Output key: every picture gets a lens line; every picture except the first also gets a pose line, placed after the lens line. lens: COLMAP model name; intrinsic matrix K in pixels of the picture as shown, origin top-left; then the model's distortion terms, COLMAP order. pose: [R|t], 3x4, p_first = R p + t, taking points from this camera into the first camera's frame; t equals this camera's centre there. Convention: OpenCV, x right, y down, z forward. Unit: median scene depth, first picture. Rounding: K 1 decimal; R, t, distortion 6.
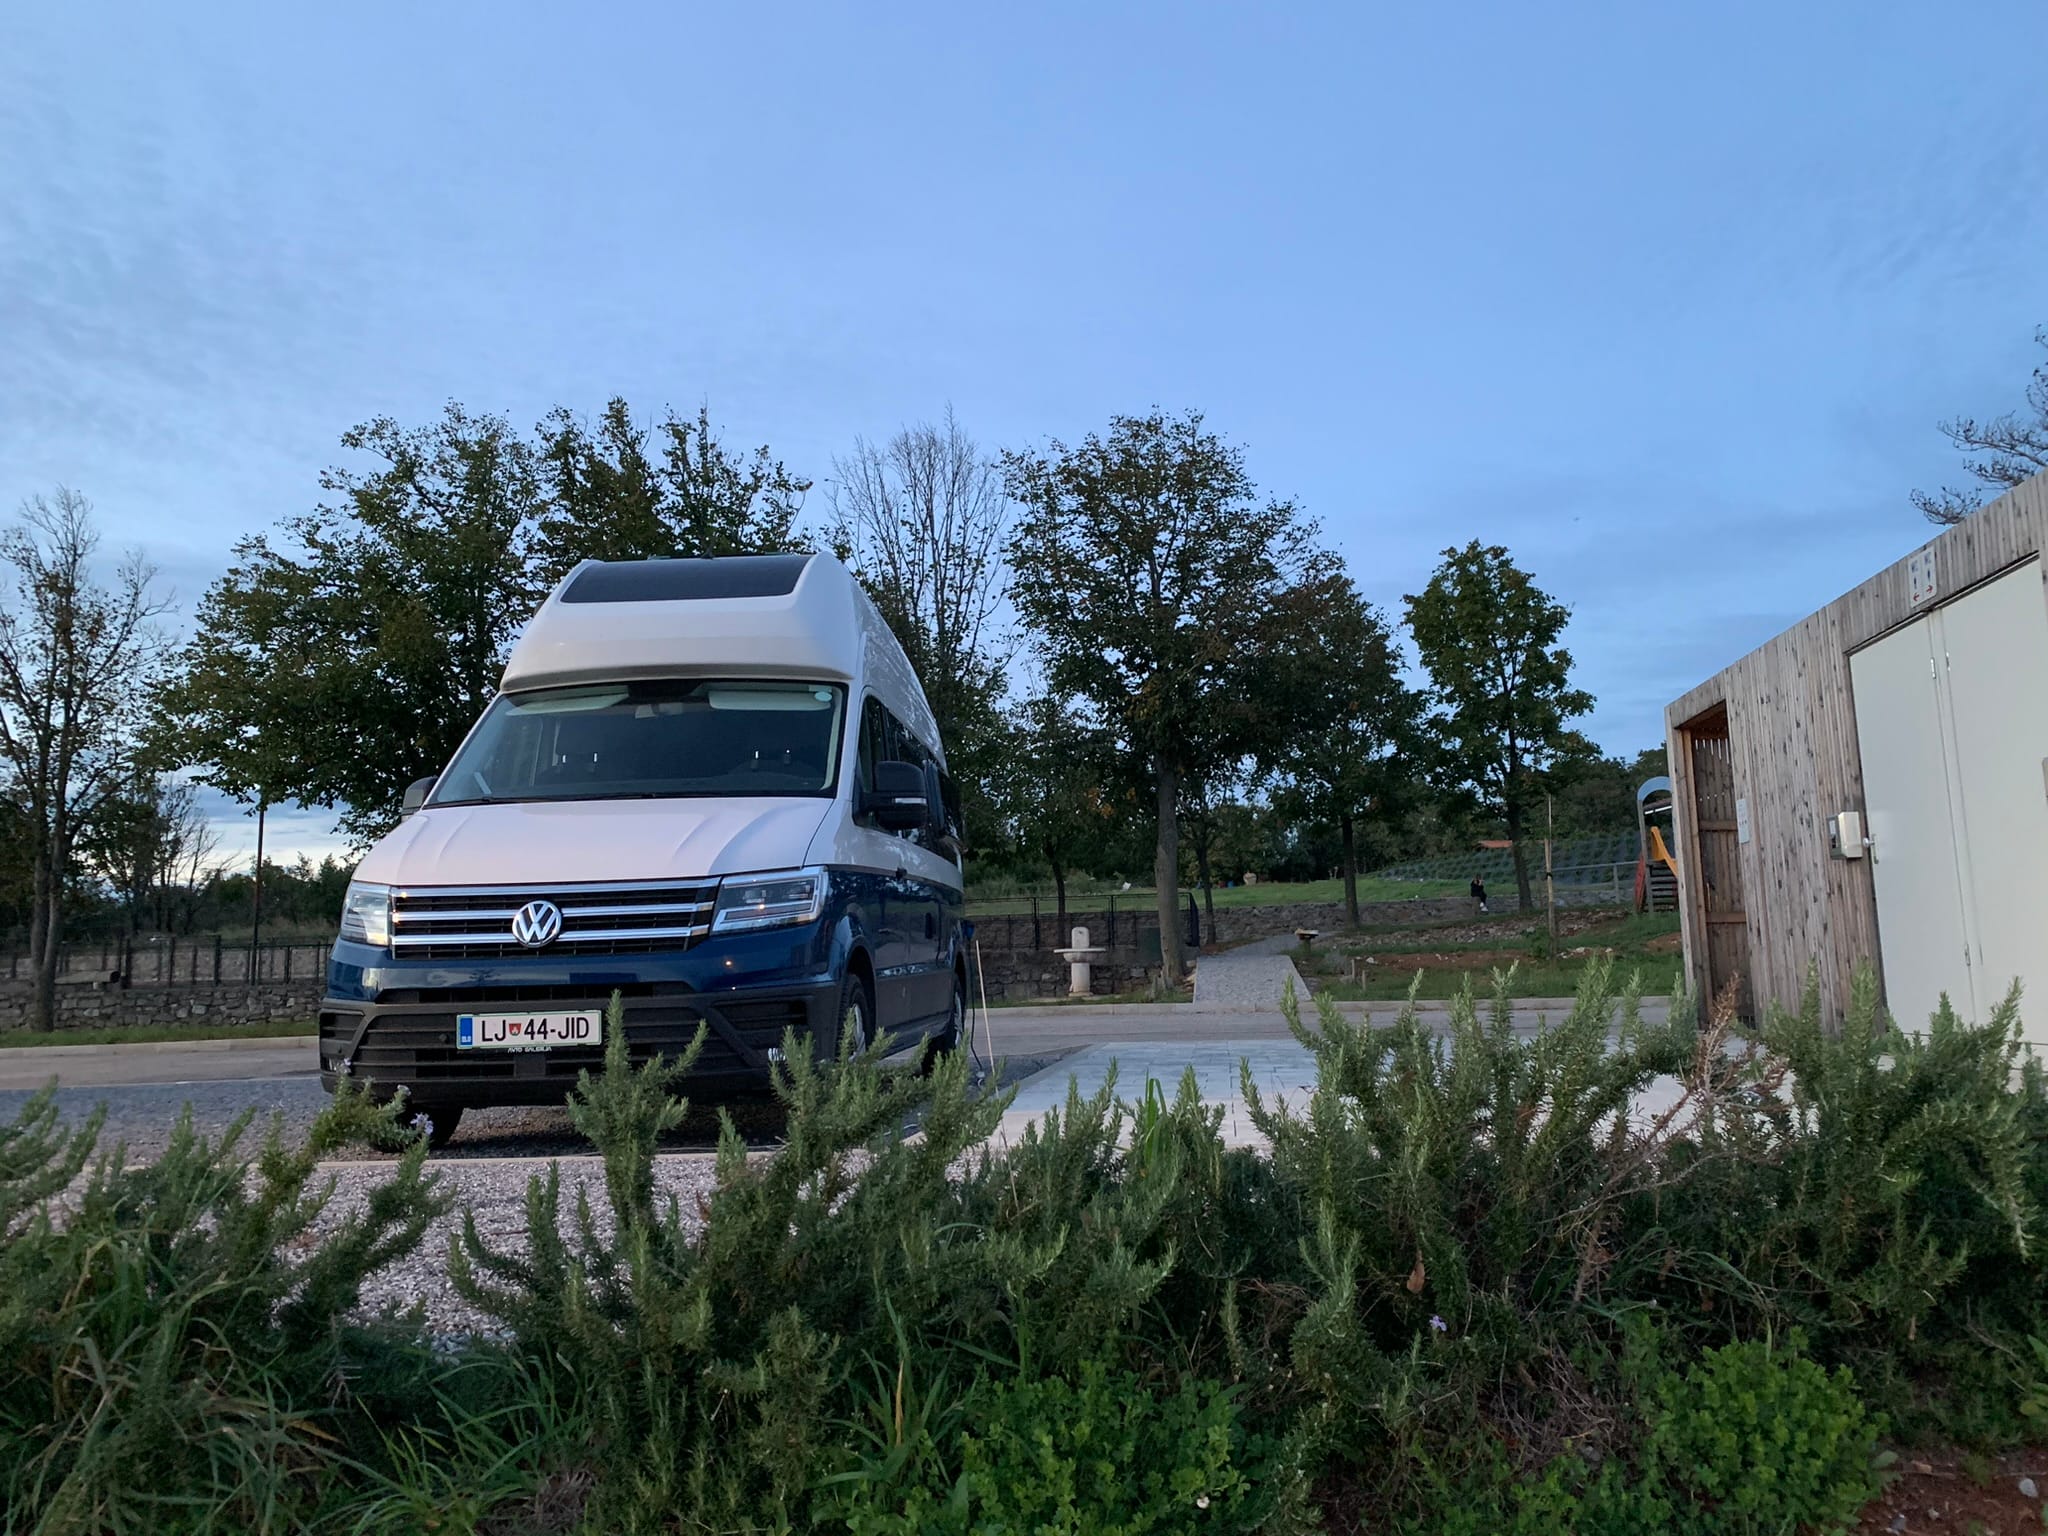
lens RADIAL K [[1572.0, 0, 1025.0], [0, 1572.0, 771.0], [0, 0, 1]] dist [0.013473, 0.001184]
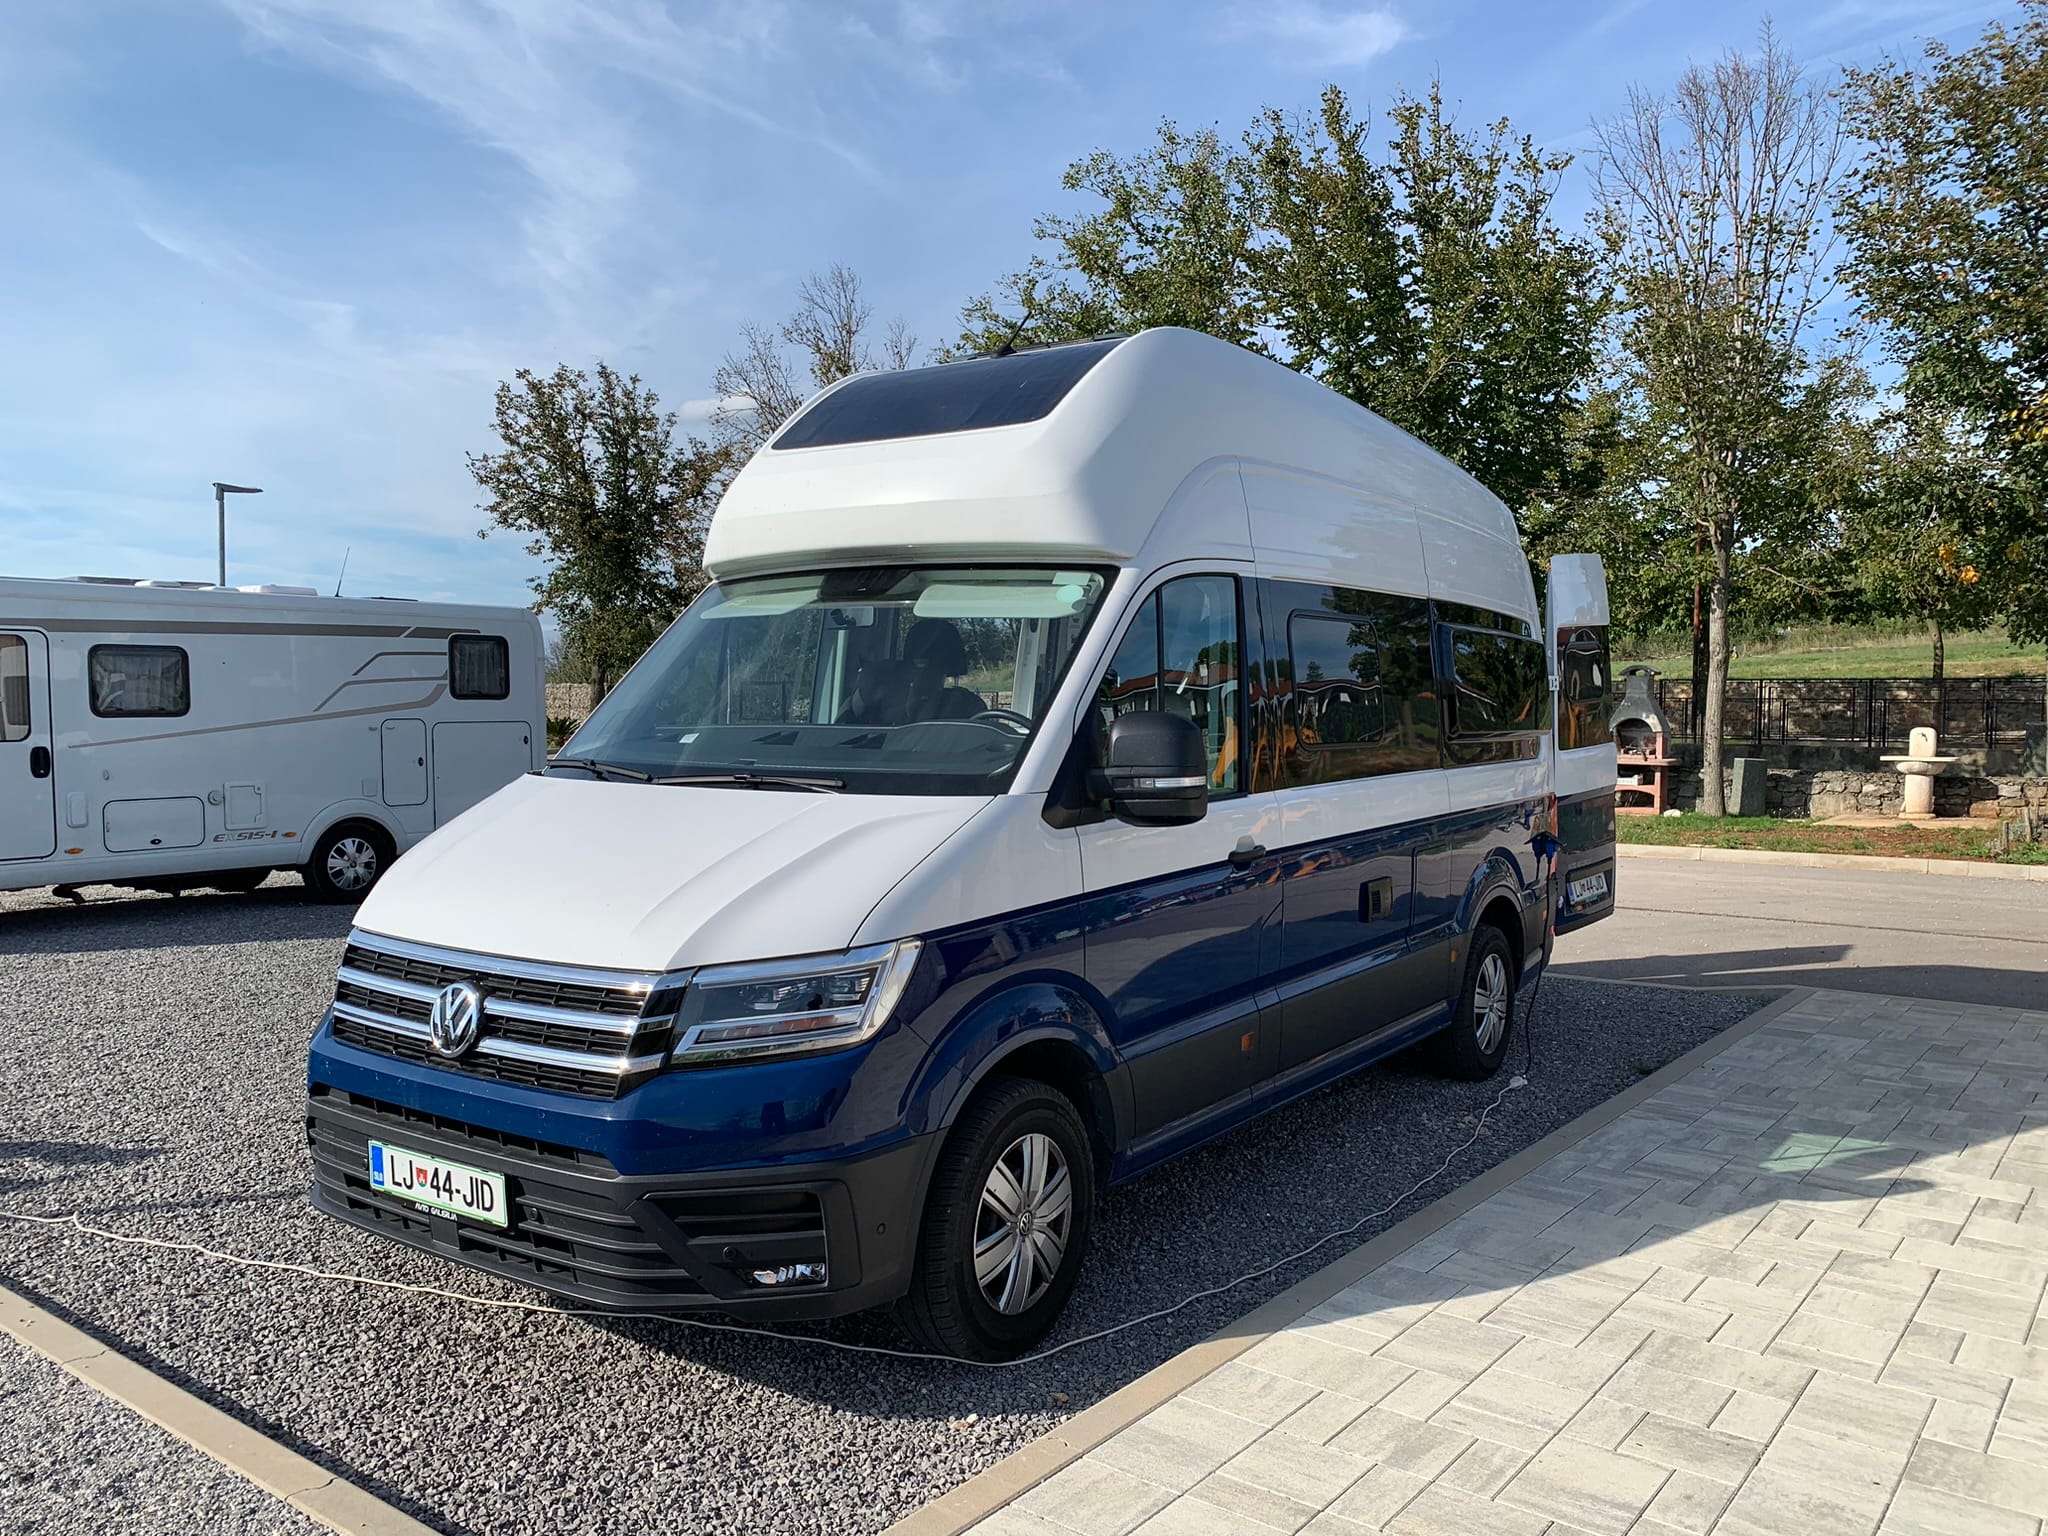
lens RADIAL K [[1572.0, 0, 1021.3], [0, 1572.0, 760.6], [0, 0, 1]] dist [0.013473, 0.001184]
pose [[0.856648, 0.051176, -0.513357, 0.052561], [0.039766, 0.985557, 0.164607, -0.025342], [0.514367, -0.161424, 0.842240, 0.138871]]
